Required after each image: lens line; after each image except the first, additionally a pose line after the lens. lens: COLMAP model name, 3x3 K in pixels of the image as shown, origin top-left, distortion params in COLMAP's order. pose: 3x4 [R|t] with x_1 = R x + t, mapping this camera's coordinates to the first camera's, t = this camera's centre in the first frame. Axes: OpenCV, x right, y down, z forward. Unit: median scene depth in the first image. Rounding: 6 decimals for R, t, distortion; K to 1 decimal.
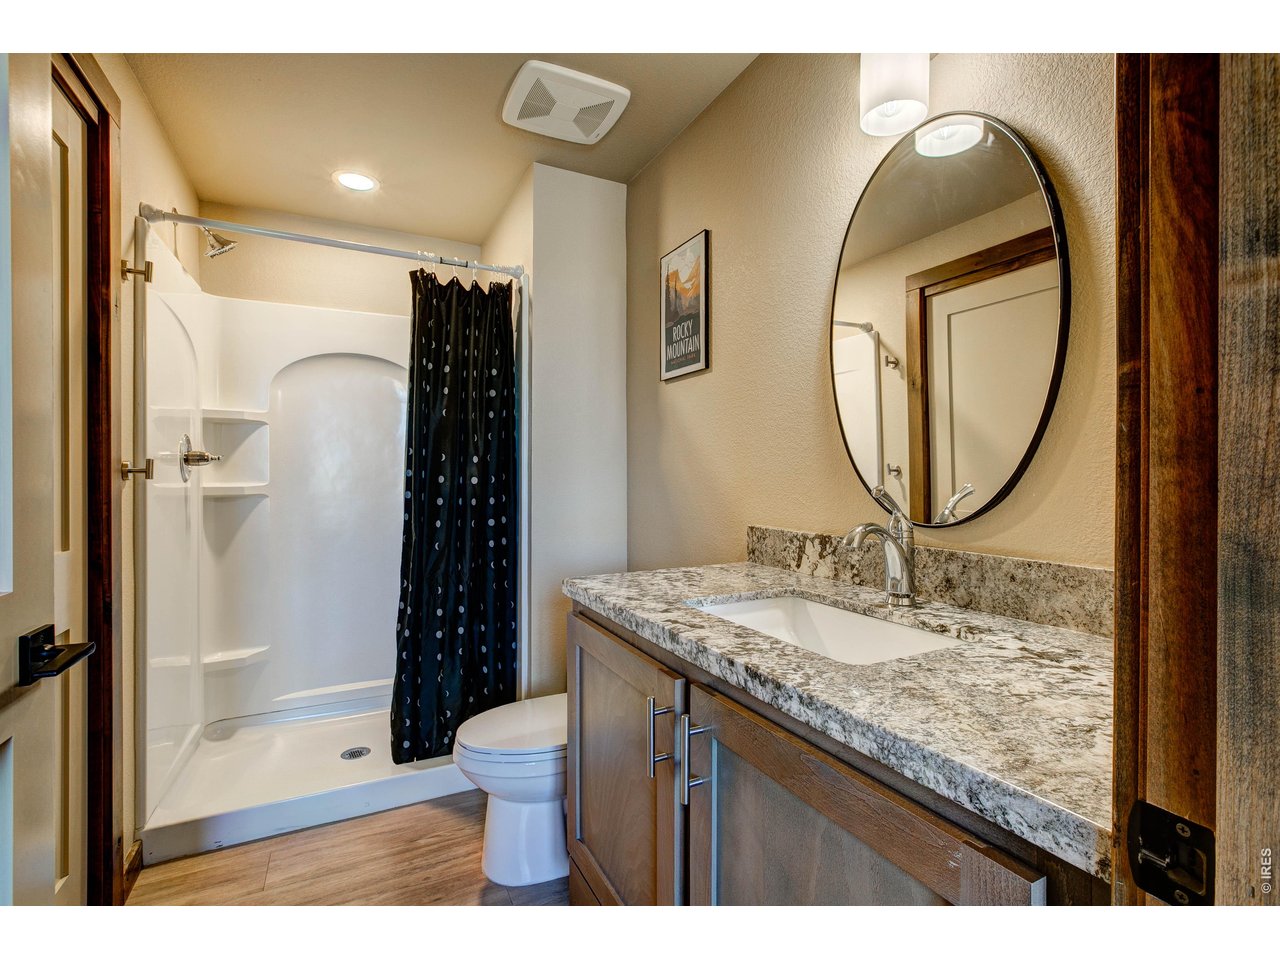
lens RADIAL K [[587.7, 0, 640.0], [0, 587.7, 480.0], [0, 0, 1]] dist [-0.037717, 0.013154]
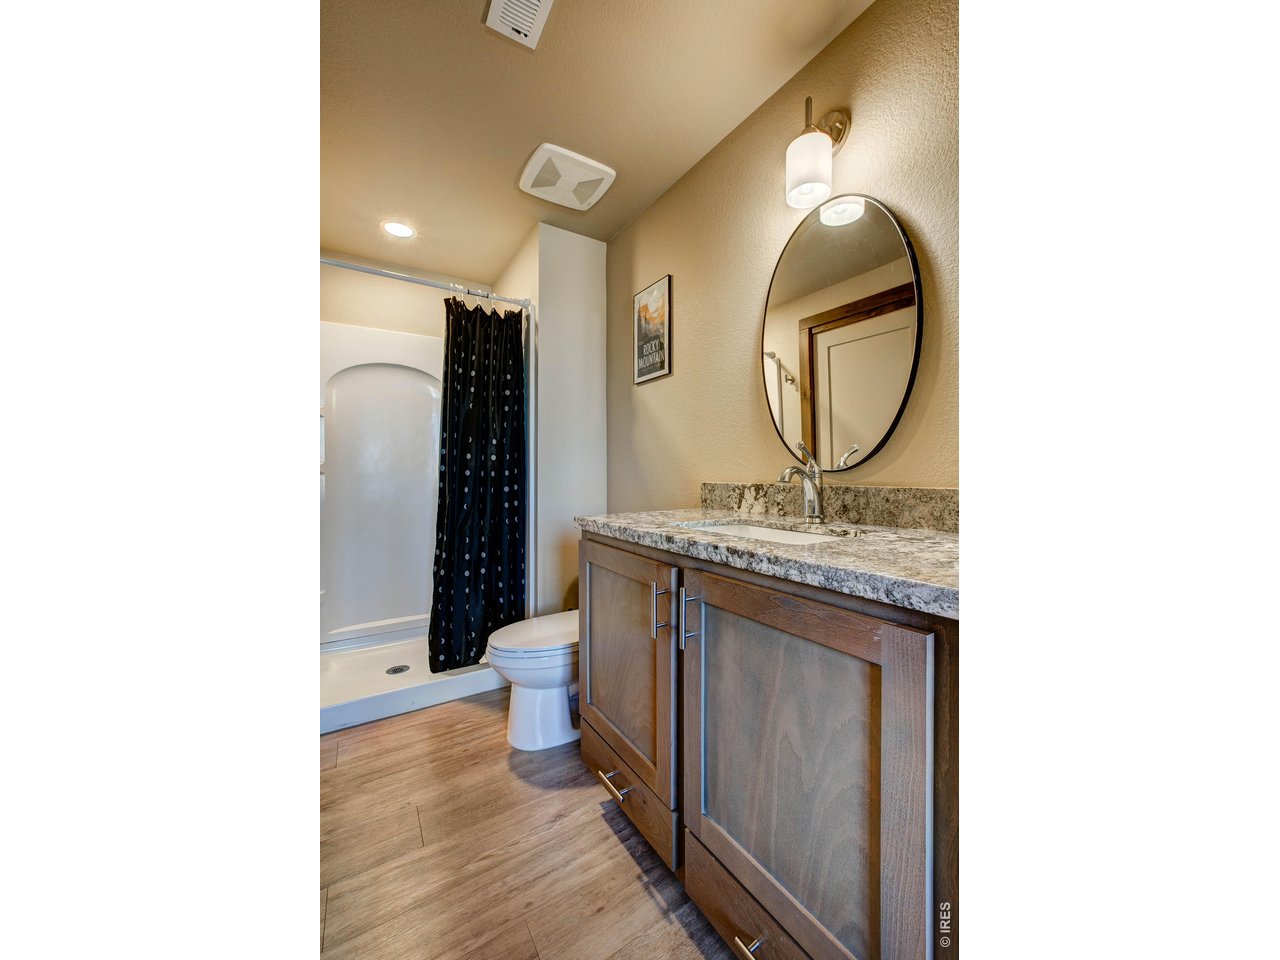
lens RADIAL K [[442.3, 0, 640.0], [0, 442.3, 480.0], [0, 0, 1]] dist [-0.030995, 0.000048]
pose [[0.994286, -0.003226, 0.106698, -0.067793], [0.003402, 0.999993, -0.001466, 0.063211], [-0.106692, 0.001820, 0.994290, -0.039578]]
